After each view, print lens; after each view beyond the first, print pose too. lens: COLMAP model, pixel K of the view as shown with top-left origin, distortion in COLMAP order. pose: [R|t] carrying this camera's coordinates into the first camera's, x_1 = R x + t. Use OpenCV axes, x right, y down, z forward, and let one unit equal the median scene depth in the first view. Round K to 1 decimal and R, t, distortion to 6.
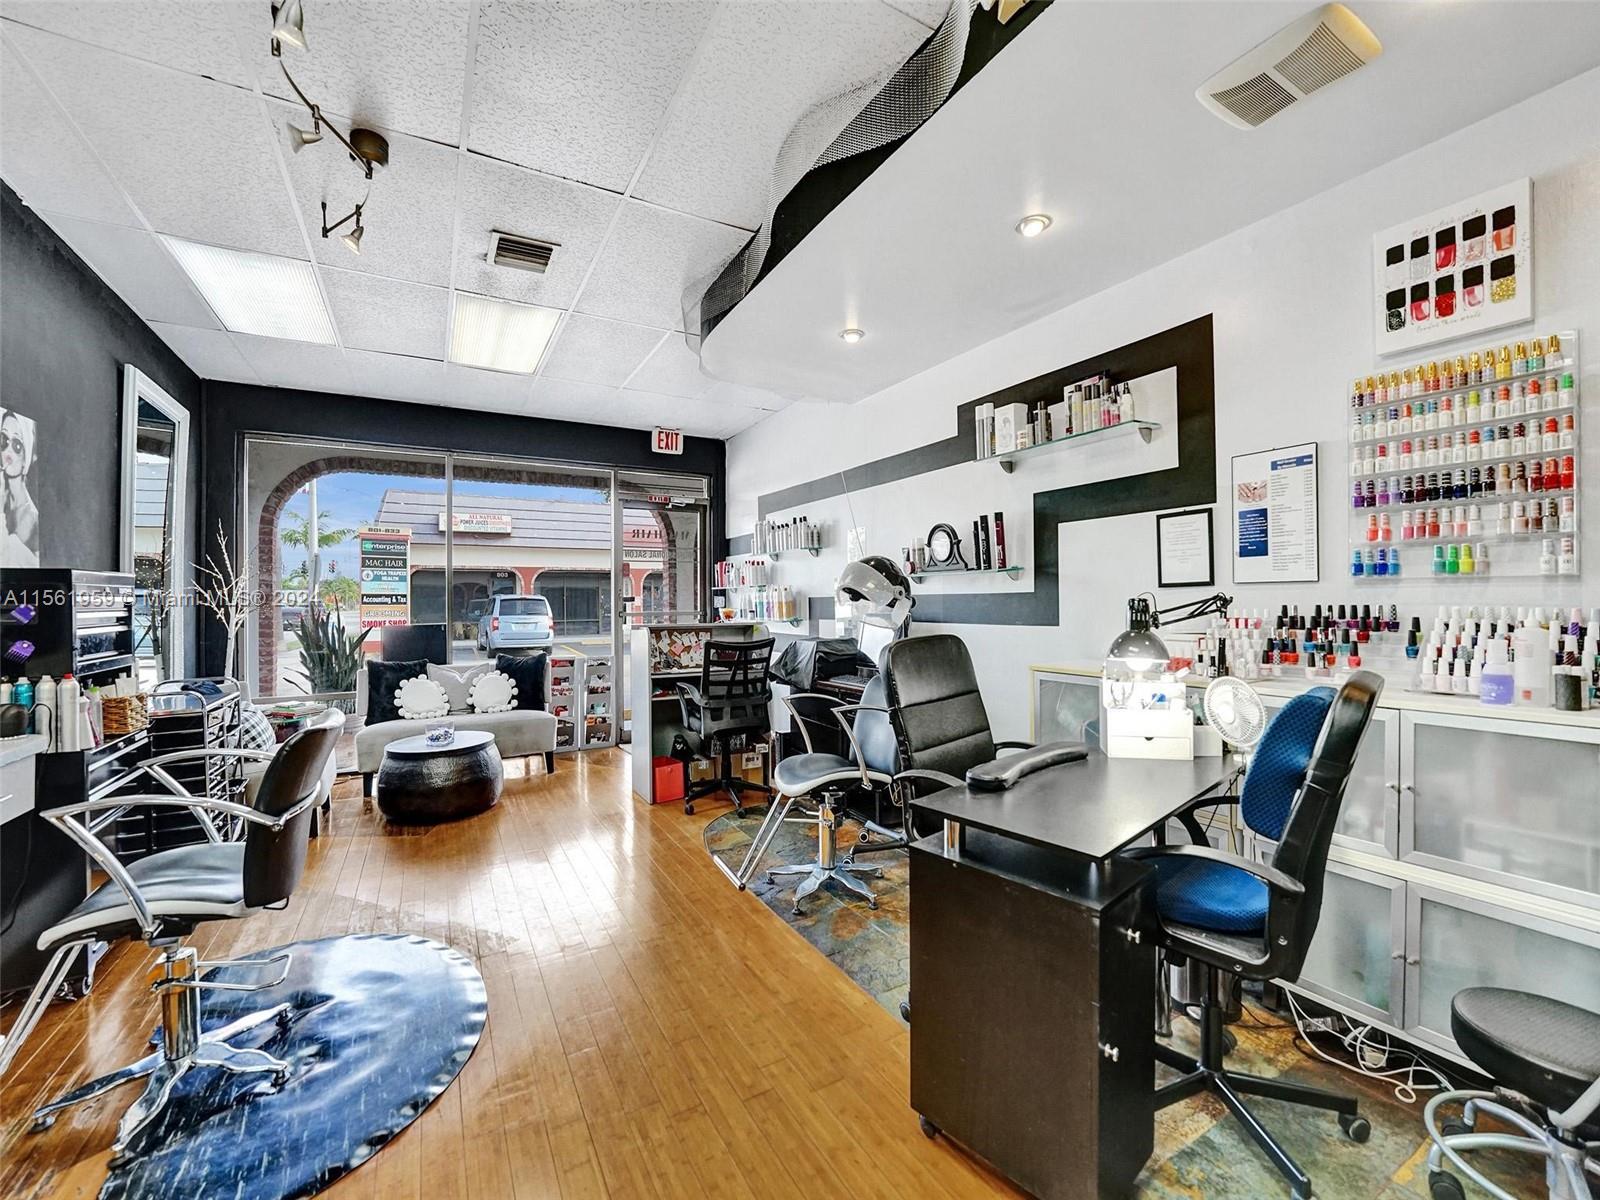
lens RADIAL K [[647.4, 0, 791.0], [0, 647.4, 601.2], [0, 0, 1]] dist [-0.023120, 0.000445]
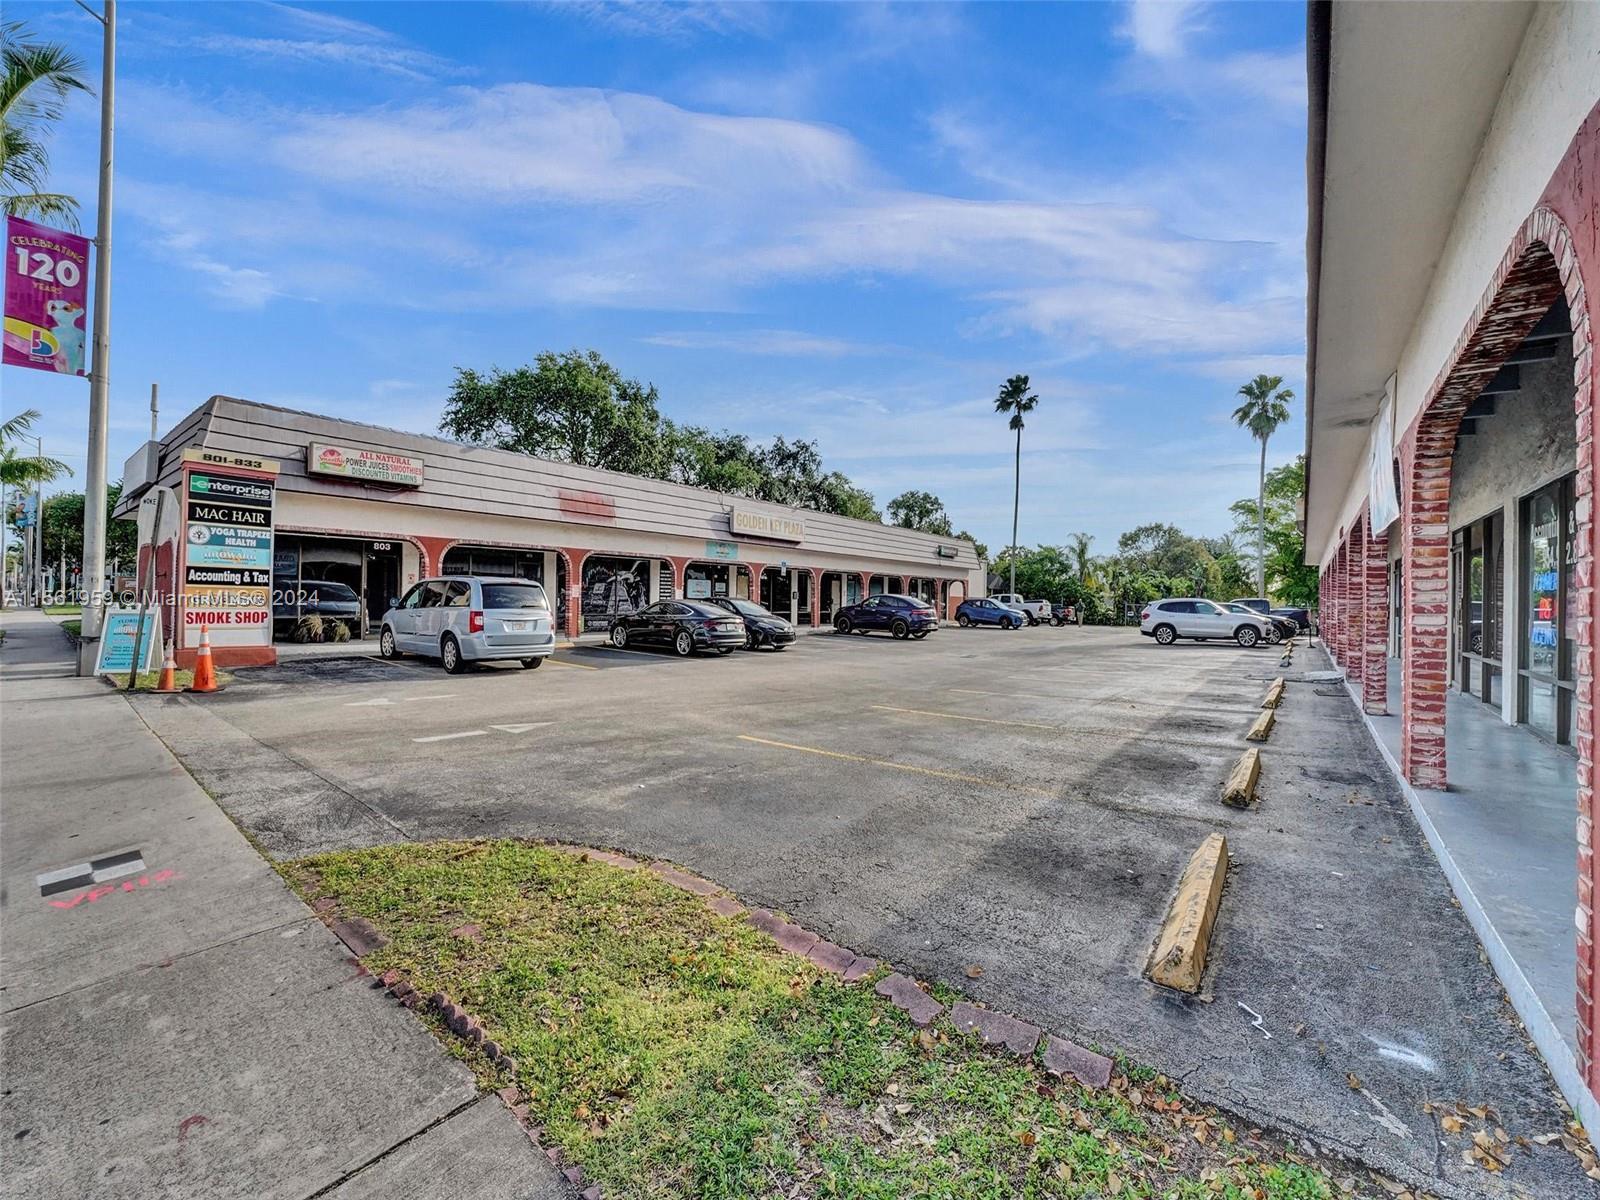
lens RADIAL K [[647.4, 0, 791.0], [0, 647.4, 601.2], [0, 0, 1]] dist [-0.023120, 0.000445]
pose [[0.926486, 0.022214, 0.375674, -2.203254], [-0.023650, 0.999720, -0.000789, 0.048407], [-0.375586, -0.008153, 0.926752, 1.516220]]
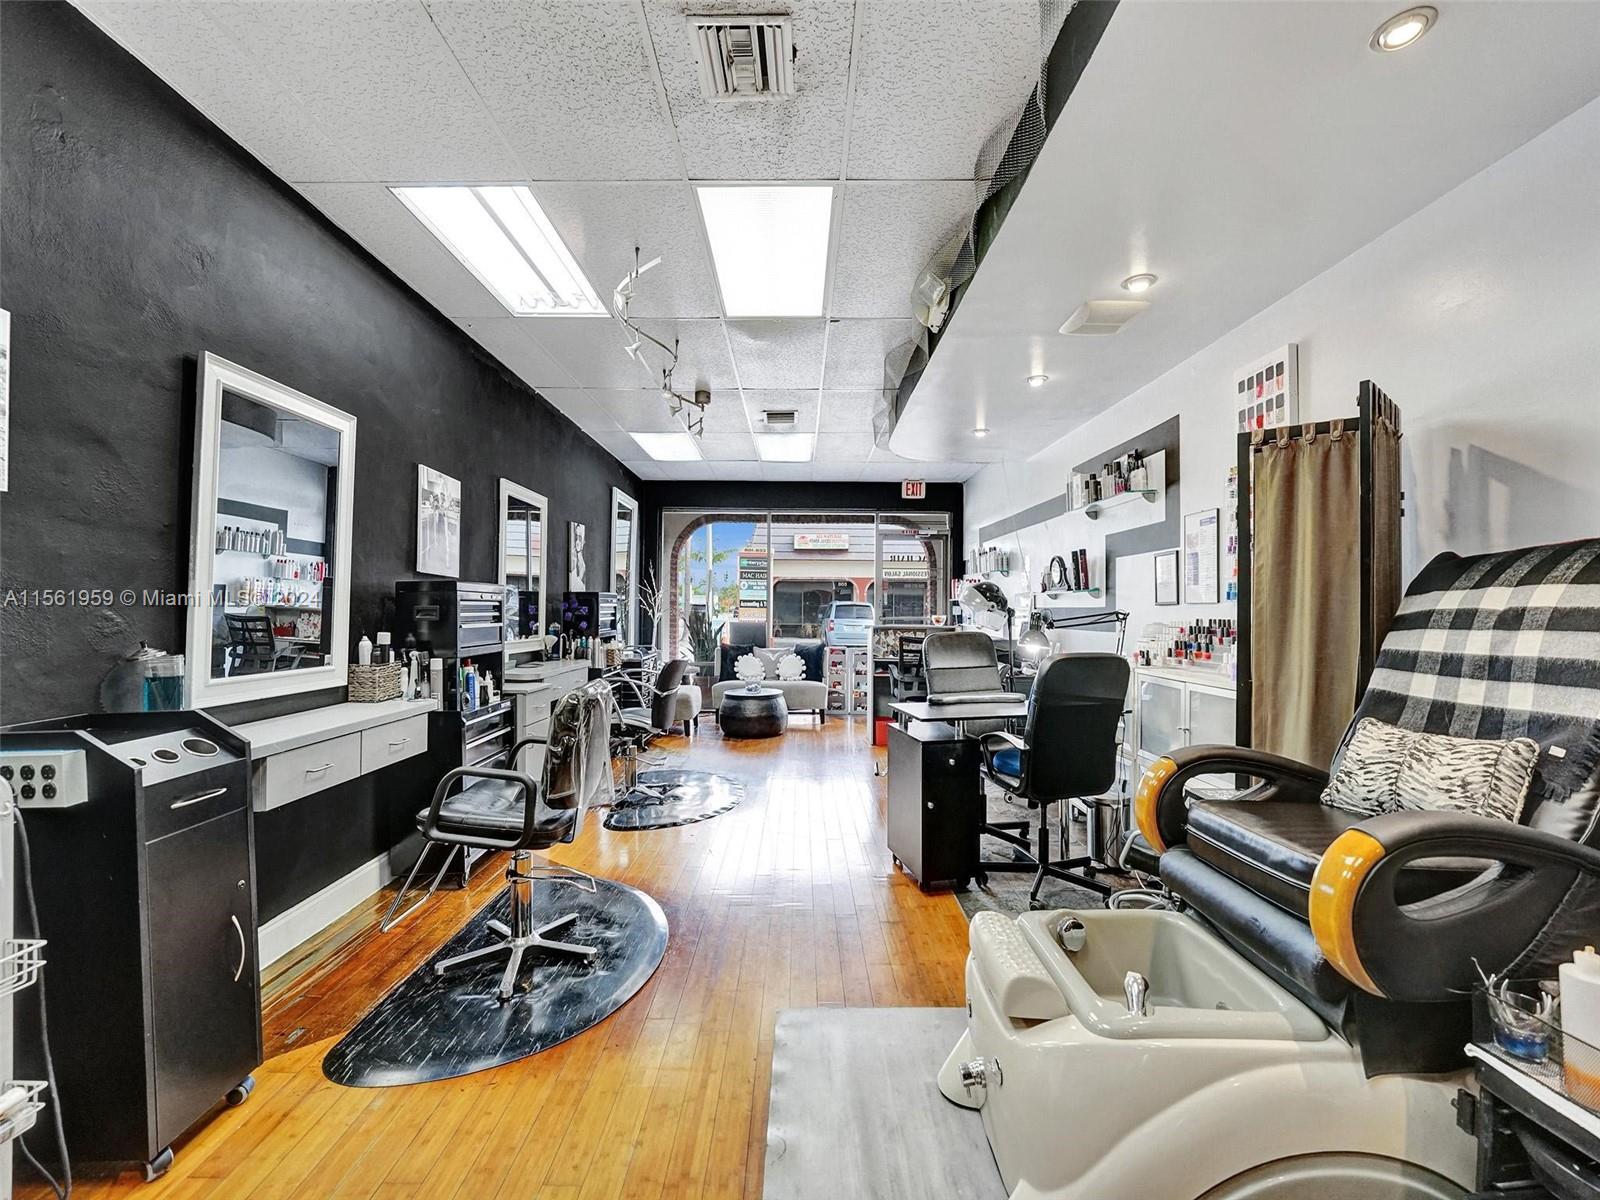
lens RADIAL K [[640.7, 0, 800.0], [0, 640.7, 600.0], [0, 0, 1]] dist [-0.016868, 0.000142]
pose [[0.872715, 0.008316, -0.488159, 0.427419], [-0.014309, 0.999861, -0.008549, -0.007236], [0.488021, 0.014446, 0.872713, -0.452133]]
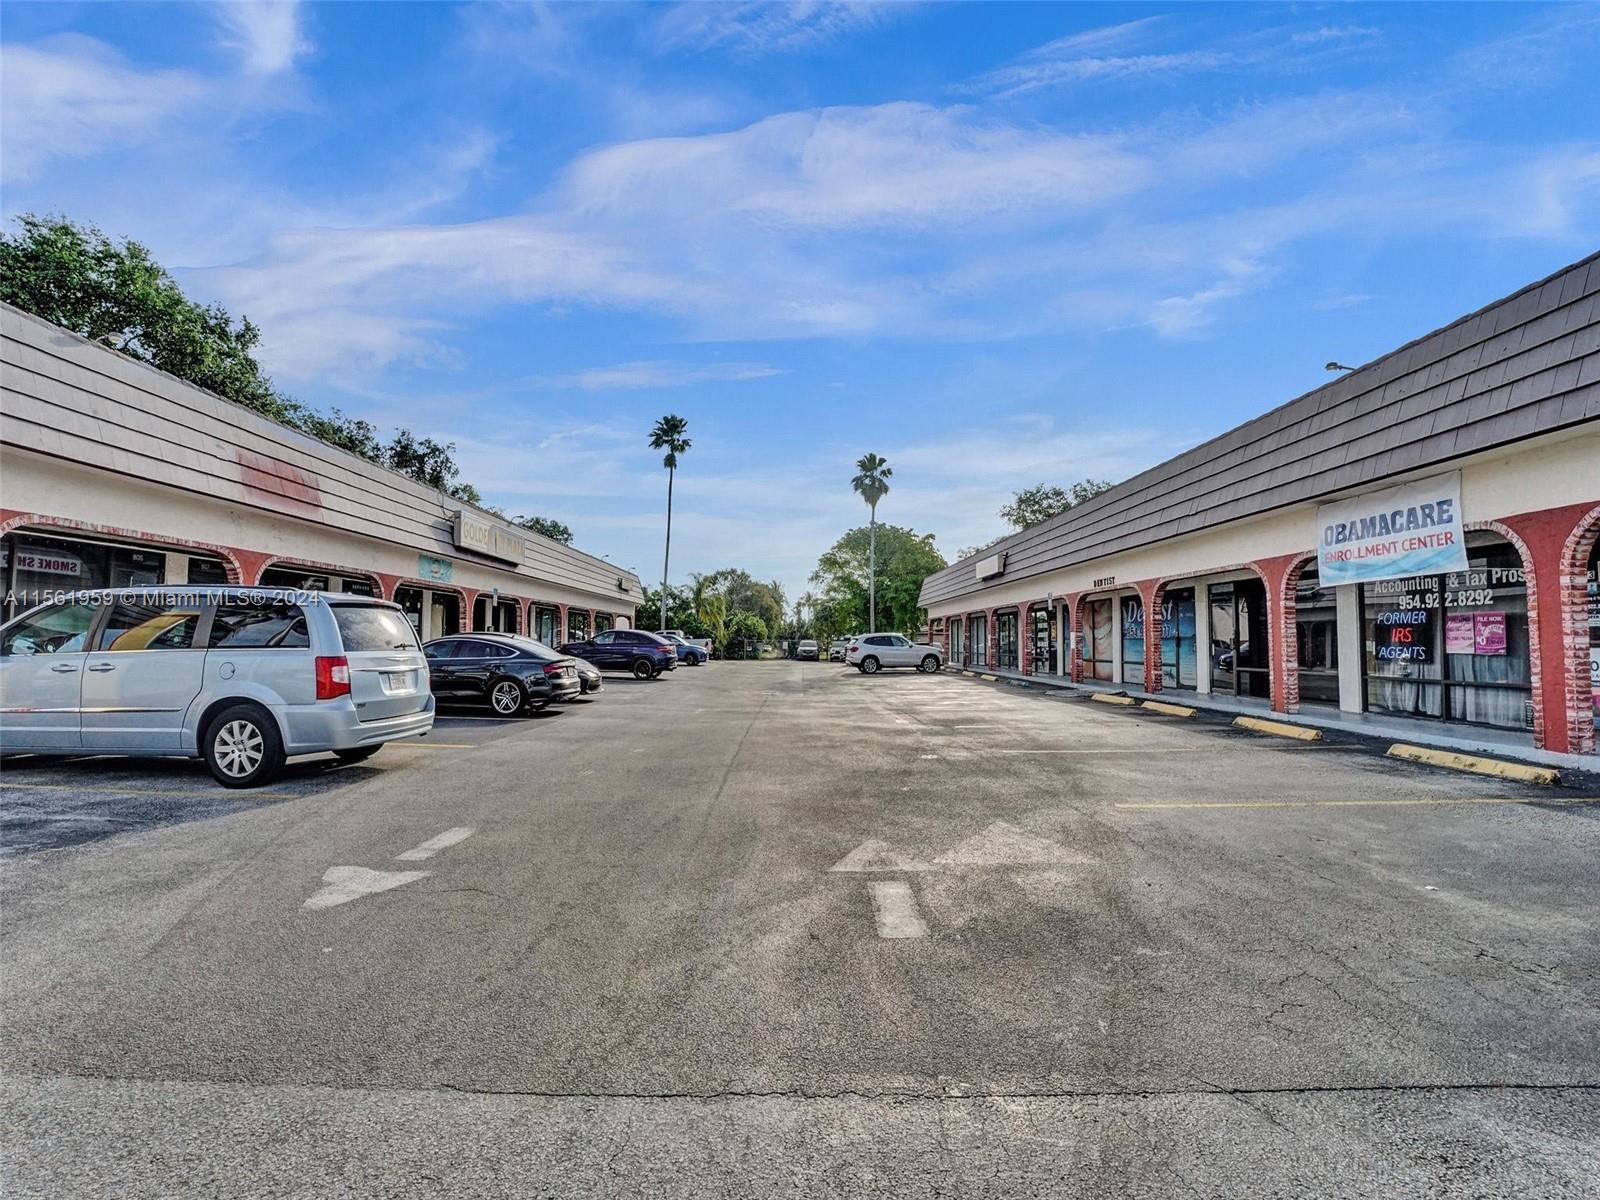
lens RADIAL K [[650.5, 0, 797.9], [0, 650.5, 606.2], [0, 0, 1]] dist [-0.019046, 0.000201]
pose [[0.493013, 0.060181, 0.867938, -3.357472], [-0.010982, 0.997956, -0.062958, 0.099206], [-0.869953, 0.021508, 0.492666, 3.352859]]
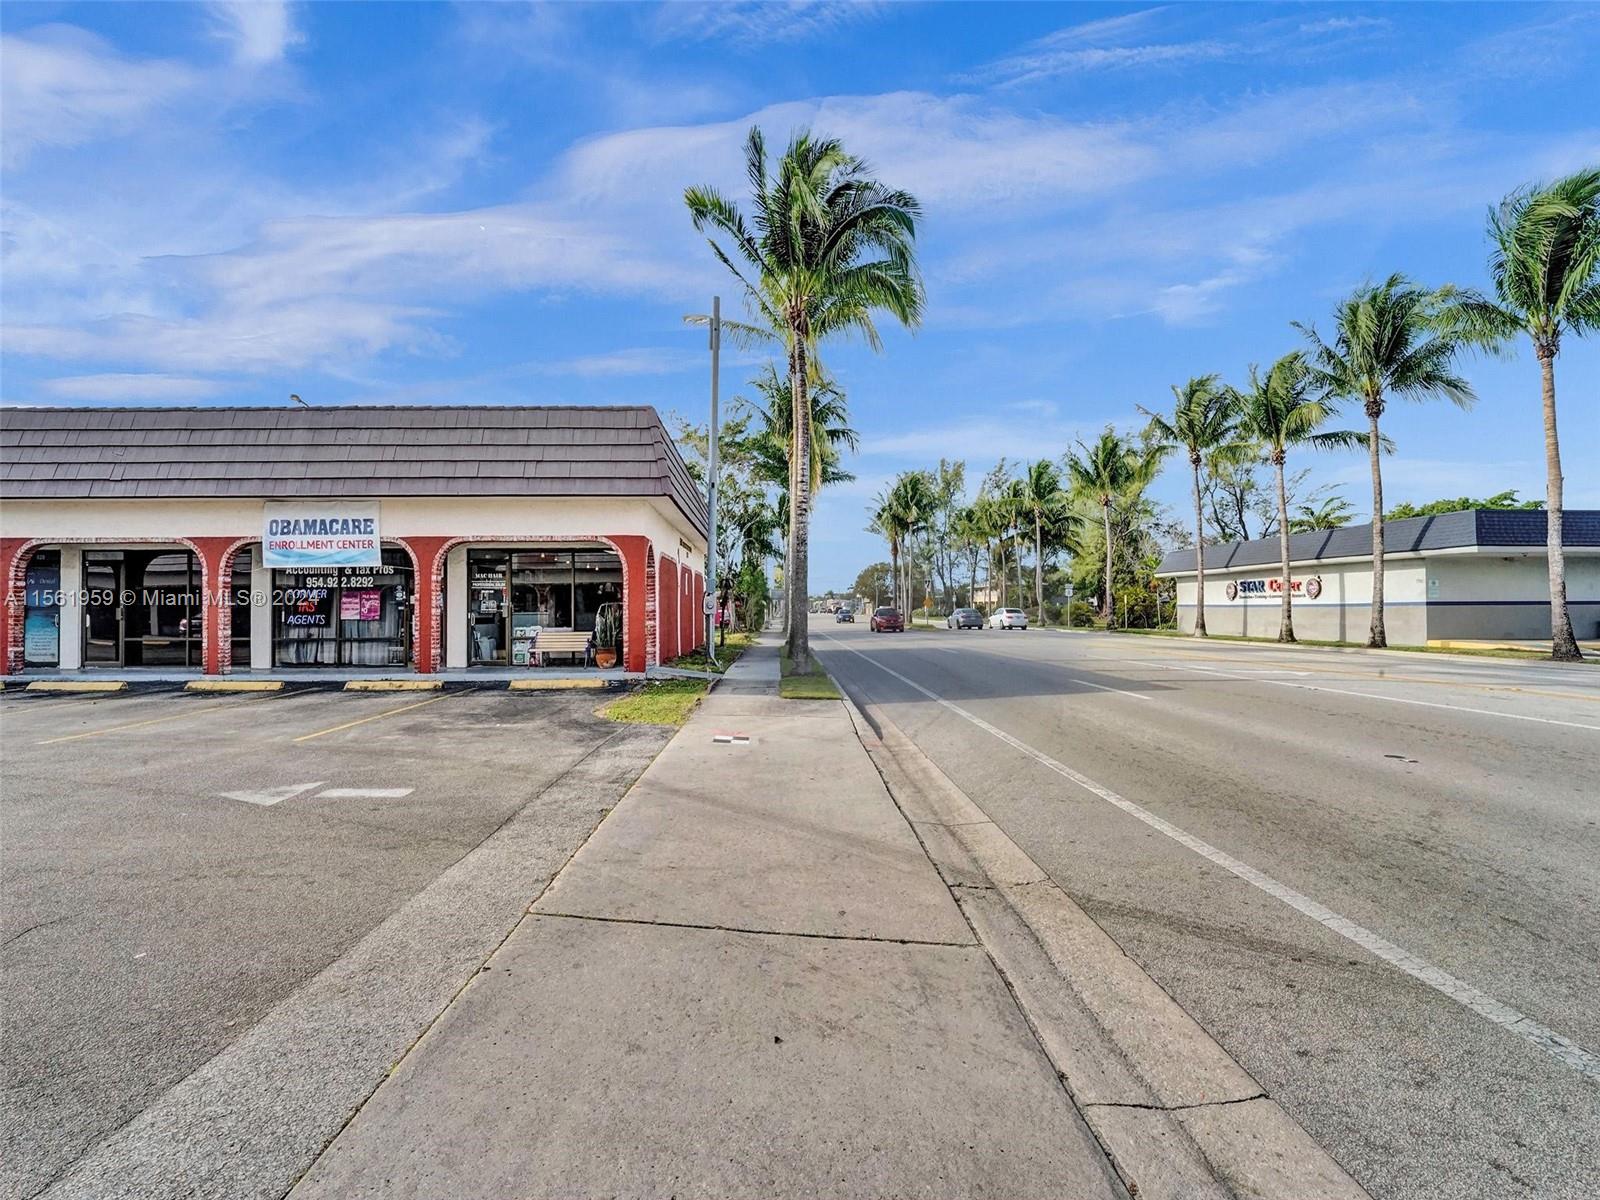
lens RADIAL K [[647.4, 0, 791.0], [0, 647.4, 601.2], [0, 0, 1]] dist [-0.023120, 0.000445]
pose [[-0.879363, 0.018155, 0.475806, -3.872817], [0.013222, 0.999819, -0.013713, 0.079386], [-0.475969, -0.005768, -0.879443, 4.326809]]
